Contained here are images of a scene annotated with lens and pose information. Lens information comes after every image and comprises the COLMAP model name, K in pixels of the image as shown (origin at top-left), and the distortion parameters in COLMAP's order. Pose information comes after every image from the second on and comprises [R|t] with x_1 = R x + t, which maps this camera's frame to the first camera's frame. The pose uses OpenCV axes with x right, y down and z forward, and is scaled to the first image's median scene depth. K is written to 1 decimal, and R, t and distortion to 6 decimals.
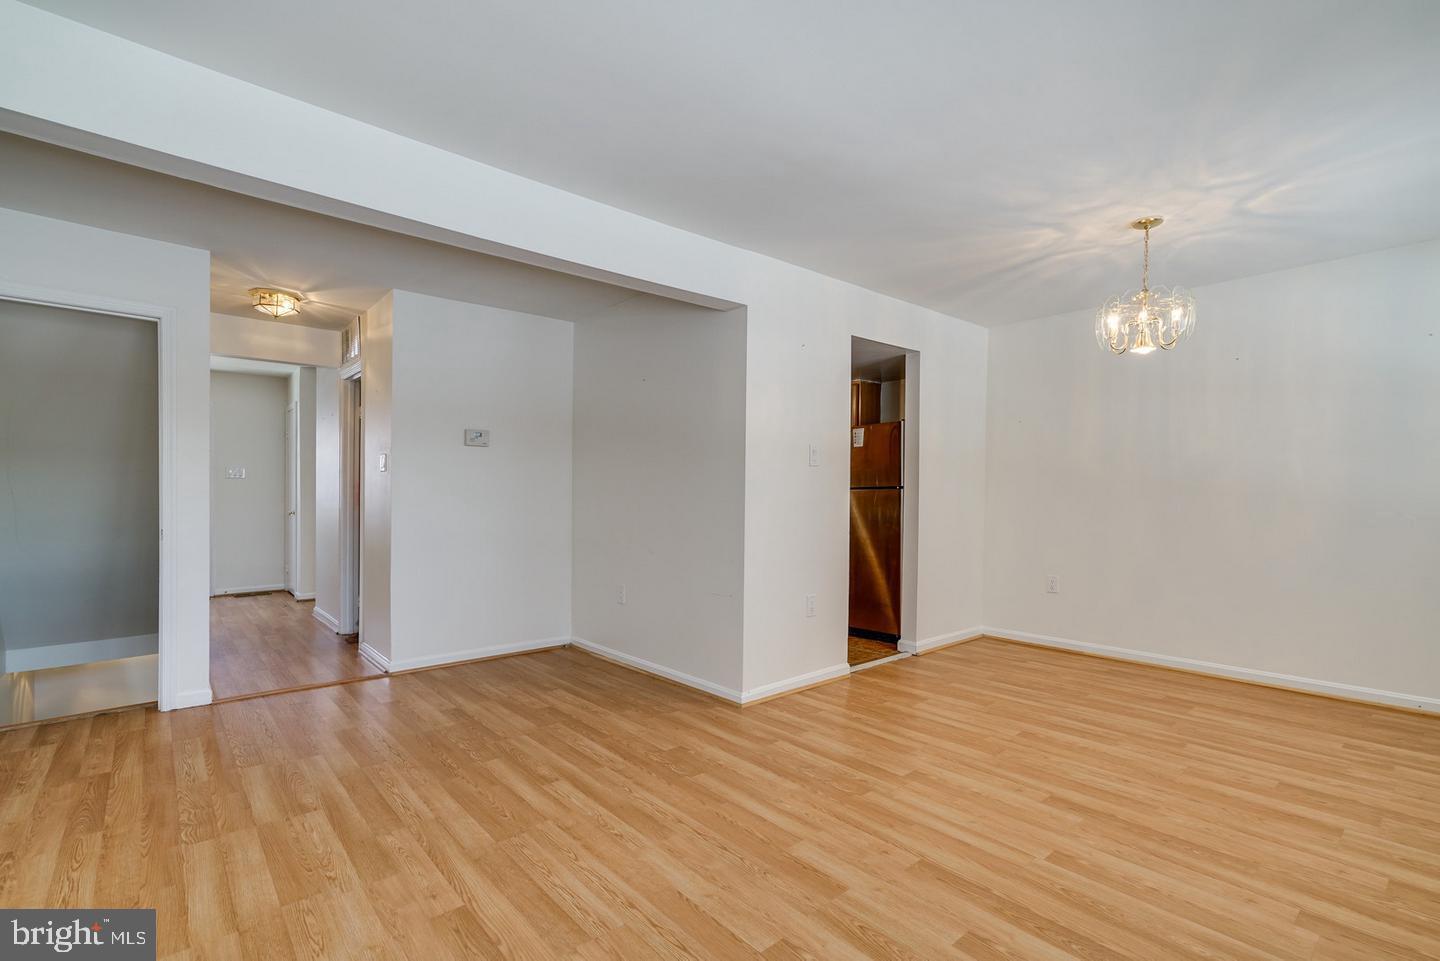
lens RADIAL K [[664.1, 0, 688.0], [0, 664.1, 502.1], [0, 0, 1]] dist [0.014027, -0.000035]
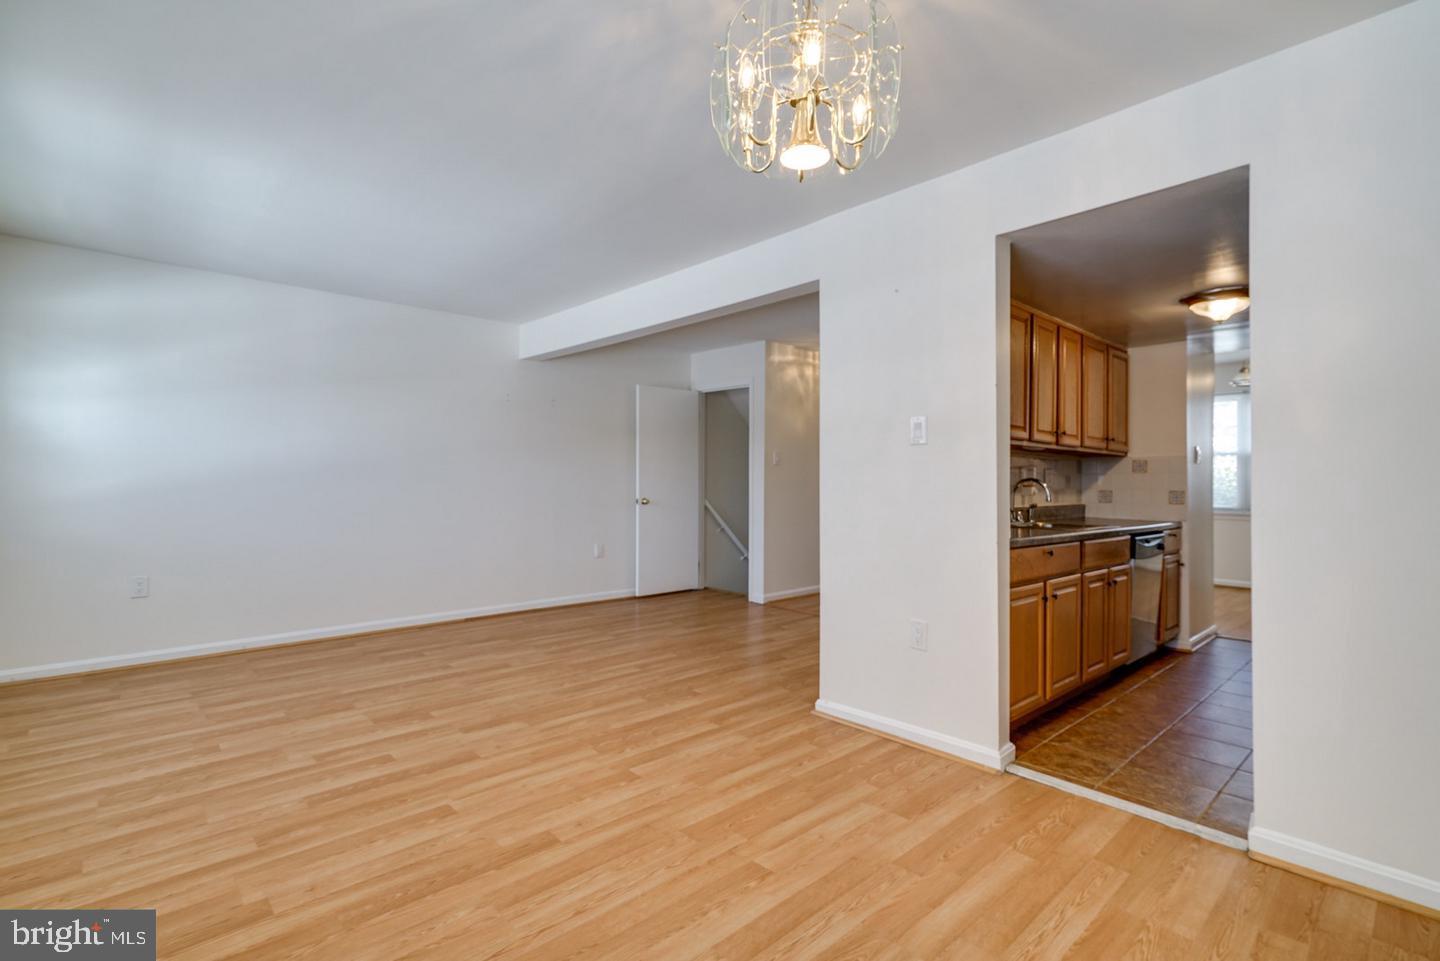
lens RADIAL K [[646.6, 0, 724.9], [0, 646.6, 472.7], [0, 0, 1]] dist [-0.008427, 0.012282]
pose [[0.063062, -0.014644, -0.997902, 1.265221], [-0.016902, 0.999733, -0.015739, -0.011736], [0.997866, 0.017859, 0.062797, 1.059771]]
